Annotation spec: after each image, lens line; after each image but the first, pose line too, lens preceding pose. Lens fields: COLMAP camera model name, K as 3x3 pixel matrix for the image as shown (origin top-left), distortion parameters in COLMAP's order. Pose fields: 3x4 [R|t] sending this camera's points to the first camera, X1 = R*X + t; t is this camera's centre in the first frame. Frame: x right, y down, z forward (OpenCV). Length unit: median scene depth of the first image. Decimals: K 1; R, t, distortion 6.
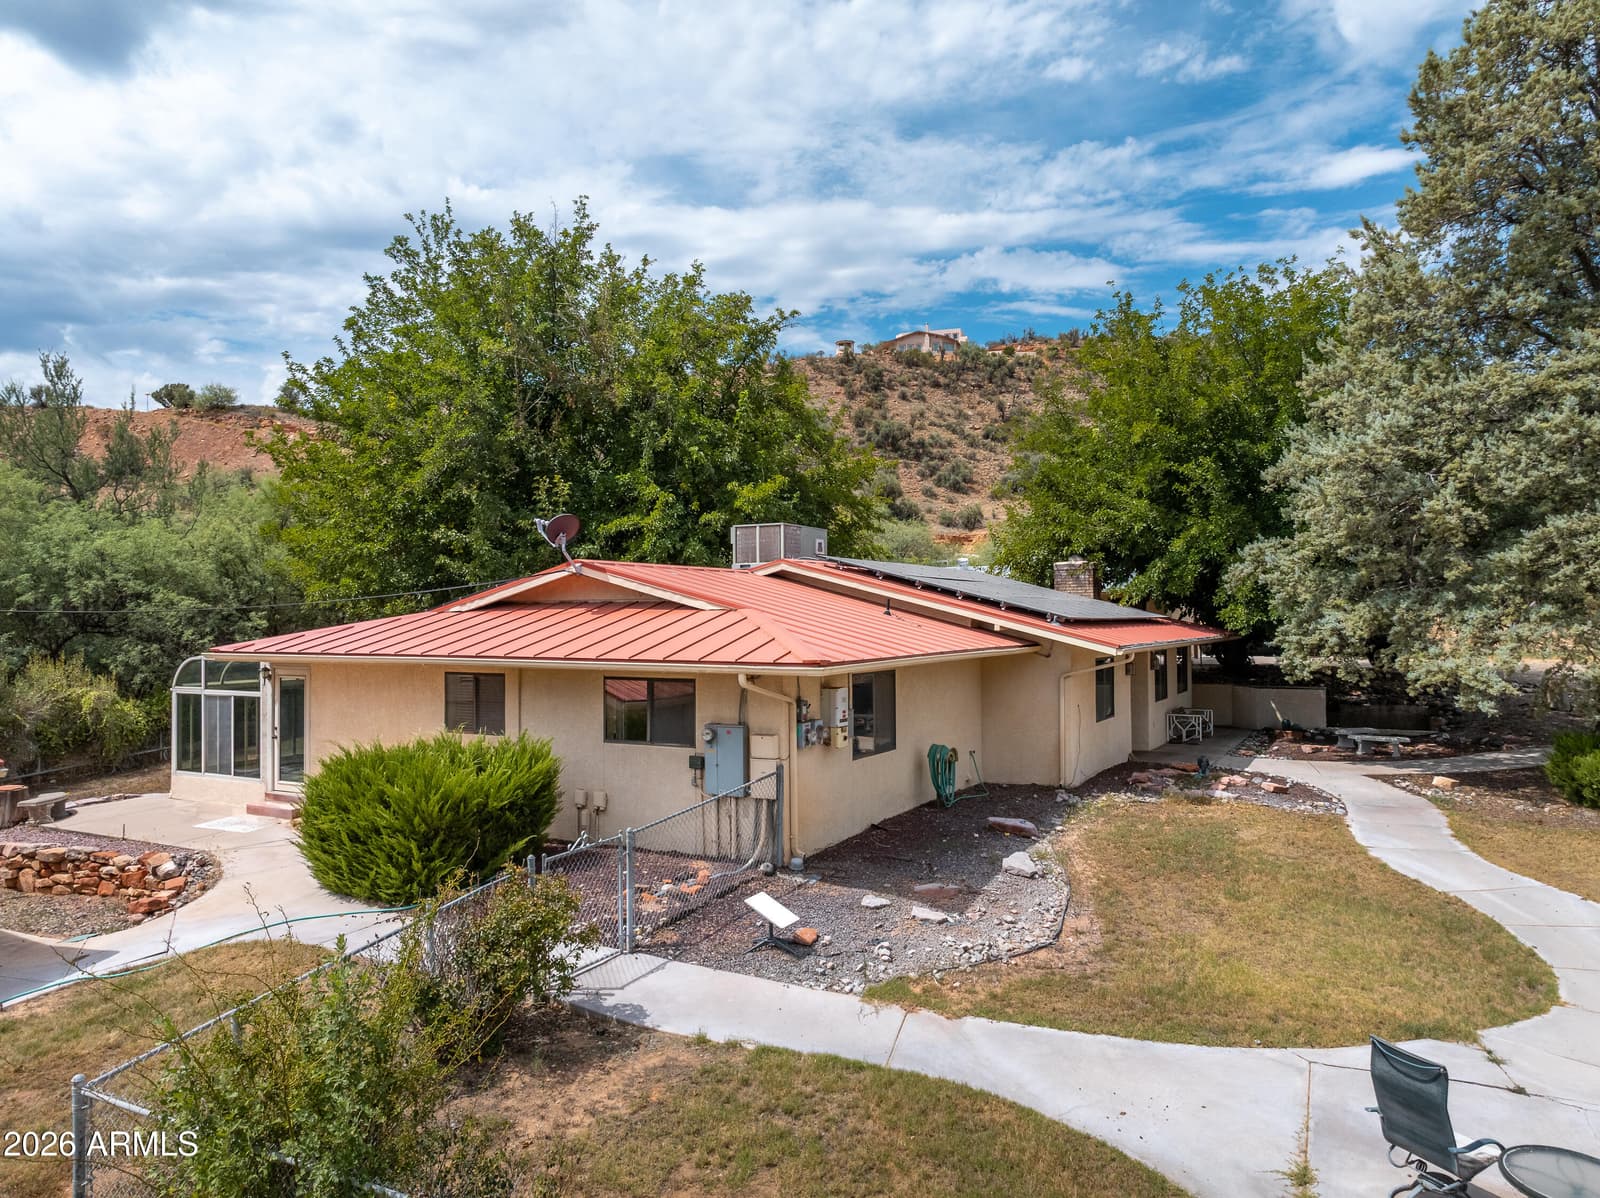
lens RADIAL K [[1112.3, 0, 806.6], [0, 1112.3, 598.6], [0, 0, 1]] dist [-0.007602, 0.000984]
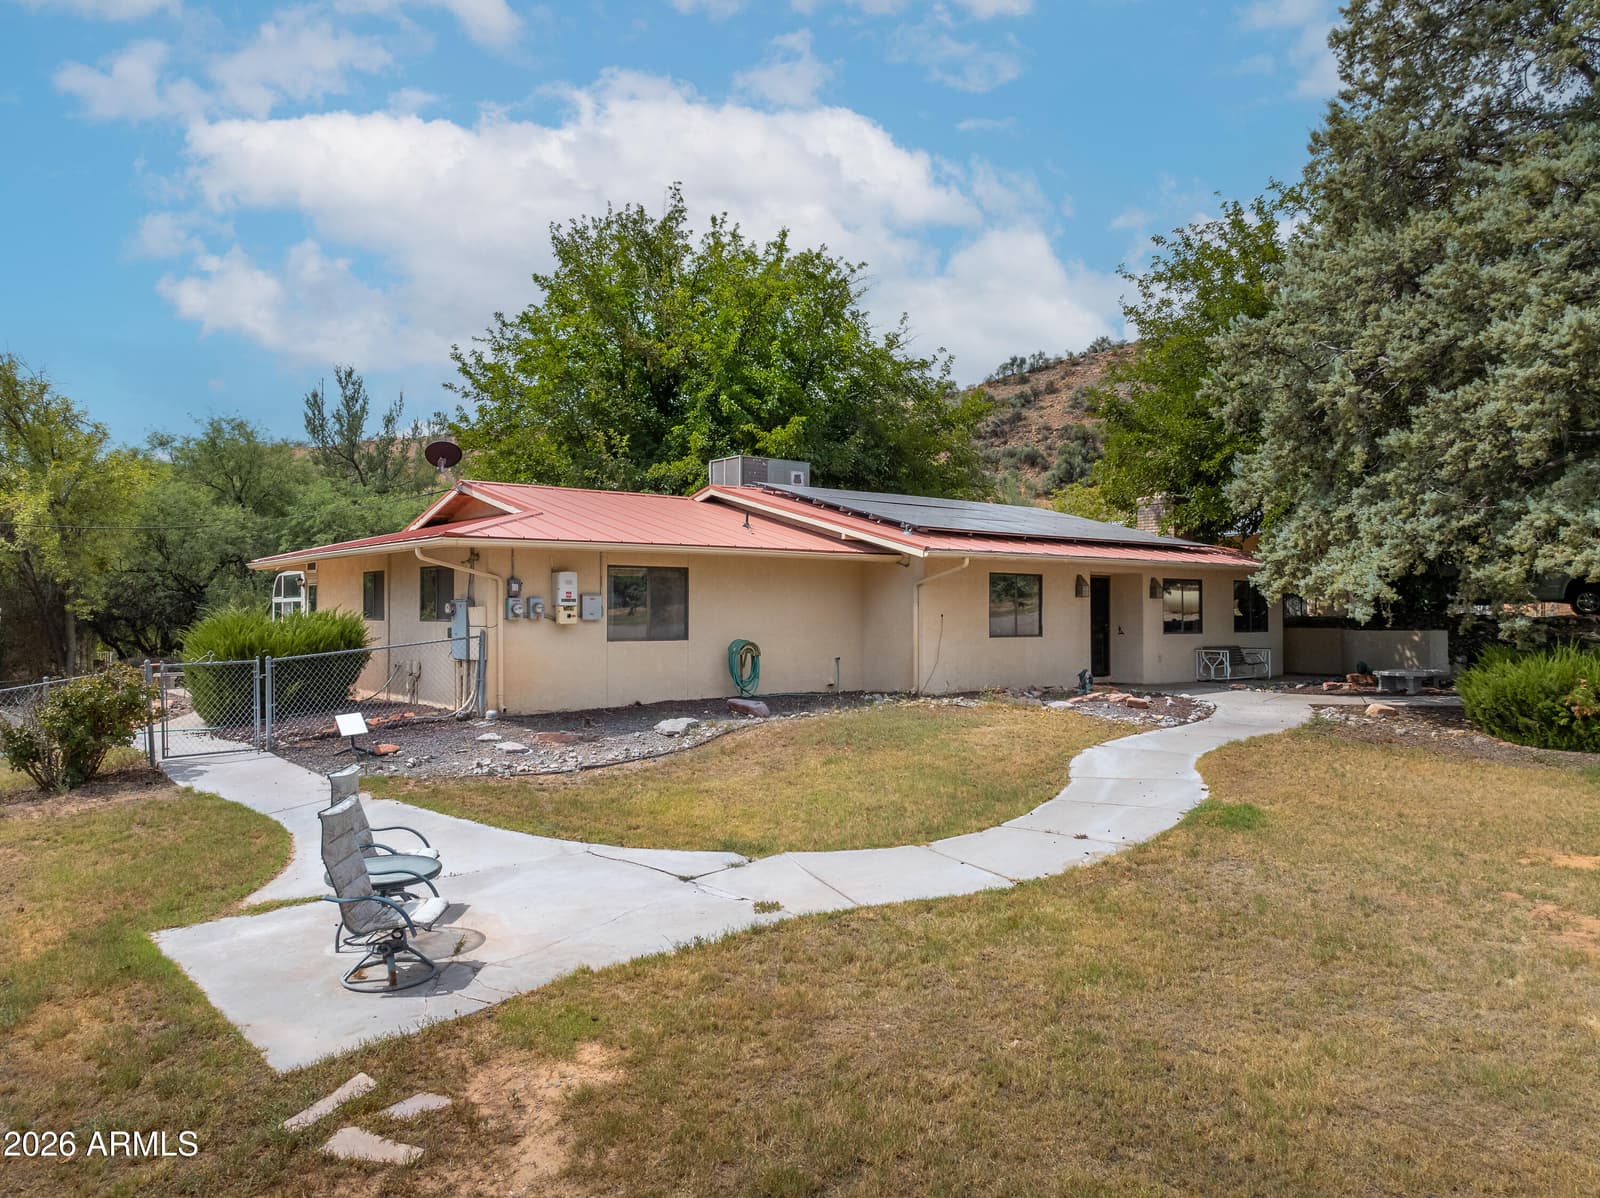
lens RADIAL K [[1111.0, 0, 805.9], [0, 1111.0, 599.2], [0, 0, 1]] dist [0.003205, -0.022018]
pose [[0.919211, -0.000468, -0.393764, 0.354870], [0.002190, 0.999990, 0.003924, 0.052334], [0.393758, -0.004469, 0.919203, 0.023178]]
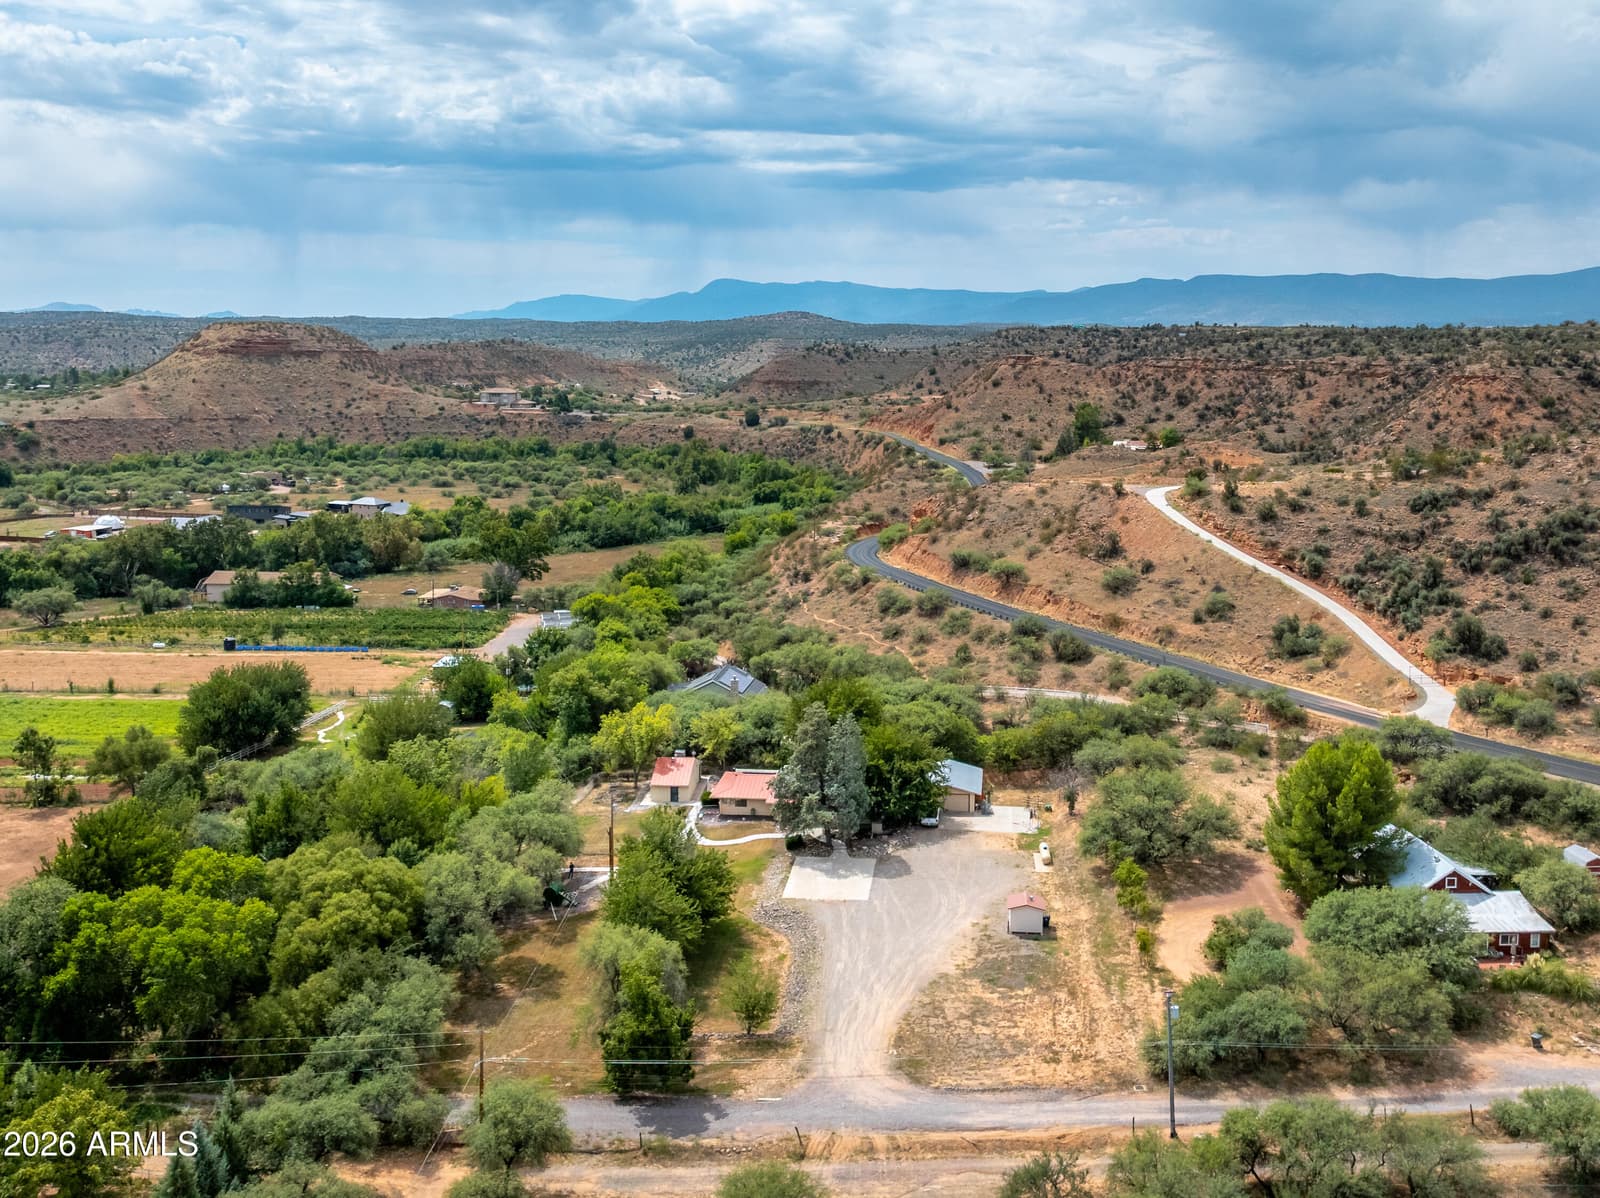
lens RADIAL K [[1537.7, 0, 804.4], [0, 1537.7, 453.7], [0, 0, 1]] dist [0.002945, -0.021395]
pose [[0.352043, 0.076415, -0.932859, 6.172890], [0.018878, 0.995879, 0.088702, -2.012257], [0.935793, -0.048837, 0.349150, -1.425040]]
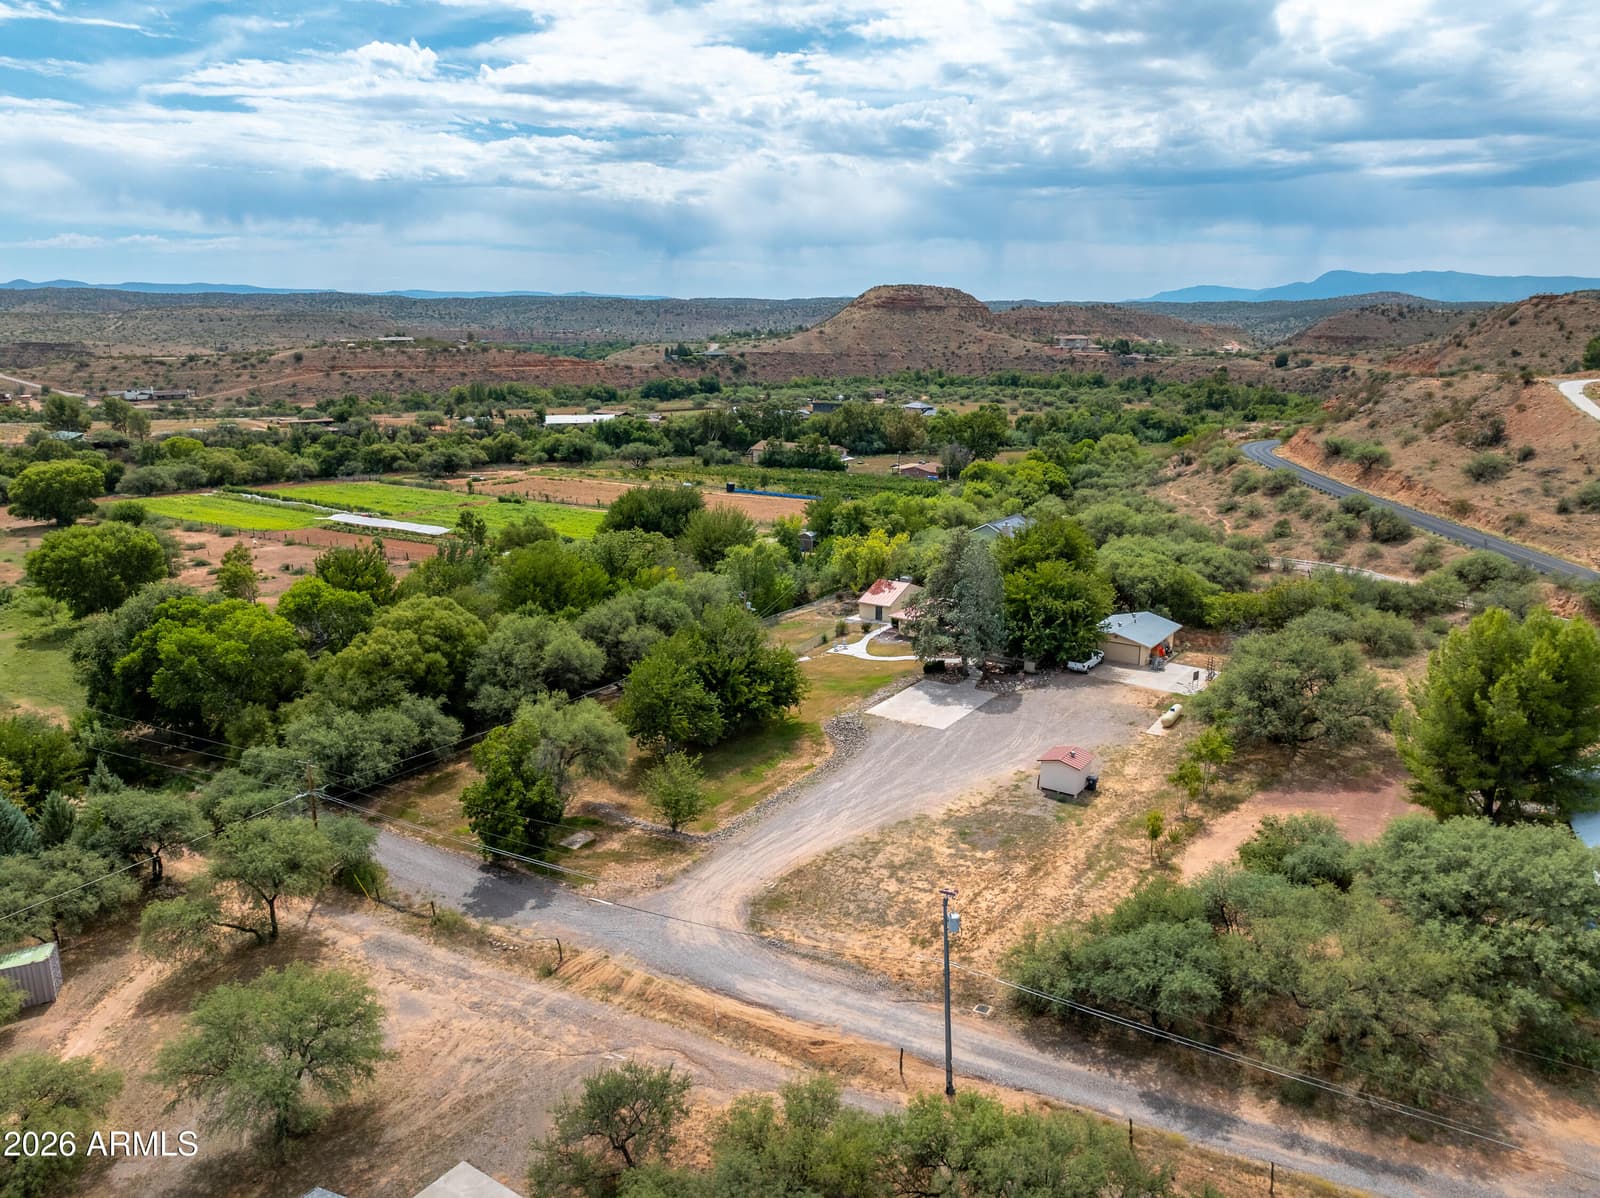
lens RADIAL K [[1108.1, 0, 803.5], [0, 1108.1, 594.7], [0, 0, 1]] dist [-0.009336, 0.007397]
pose [[-0.127884, 0.243946, -0.961320, 4.710684], [0.023294, 0.969750, 0.242987, -1.258278], [0.991515, 0.008681, -0.129698, 0.676085]]
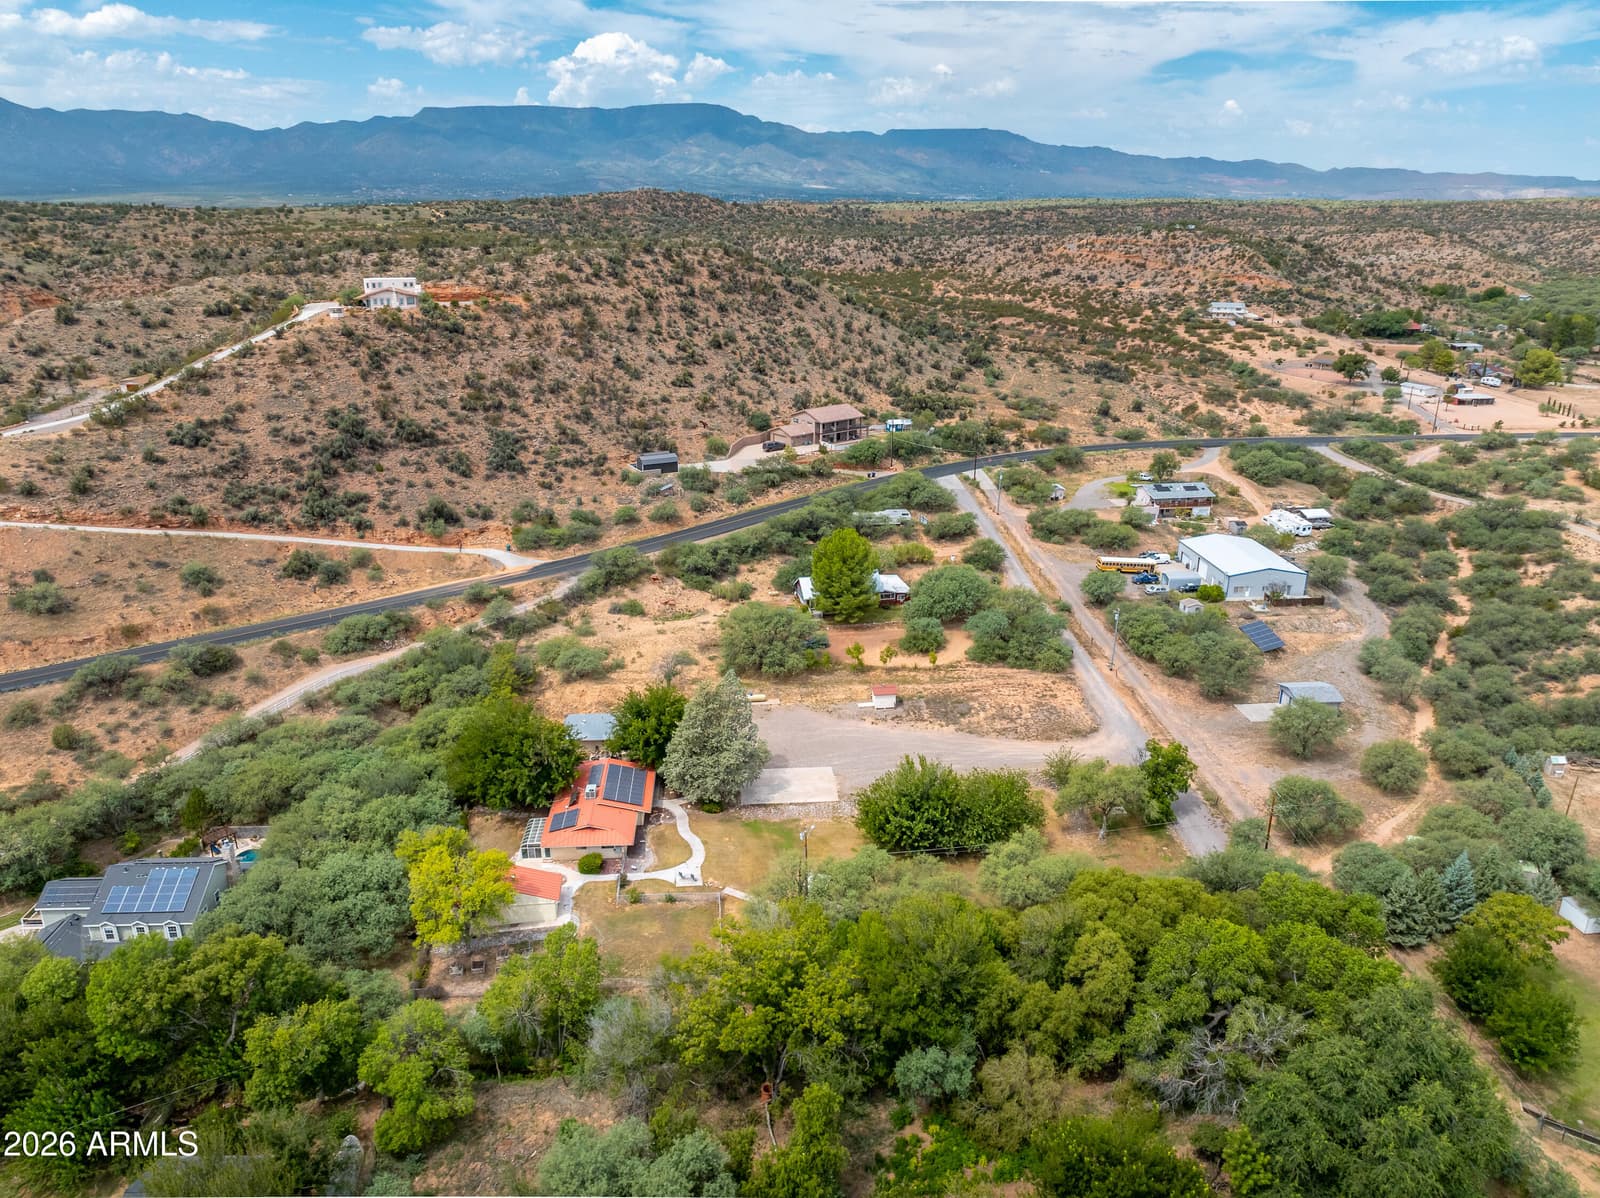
lens RADIAL K [[1112.3, 0, 806.6], [0, 1112.3, 598.6], [0, 0, 1]] dist [-0.007602, 0.000984]
pose [[0.843134, -0.173416, 0.508971, -1.545522], [-0.019186, 0.936260, 0.350783, -2.537262], [-0.537361, -0.305522, 0.786066, -3.244654]]
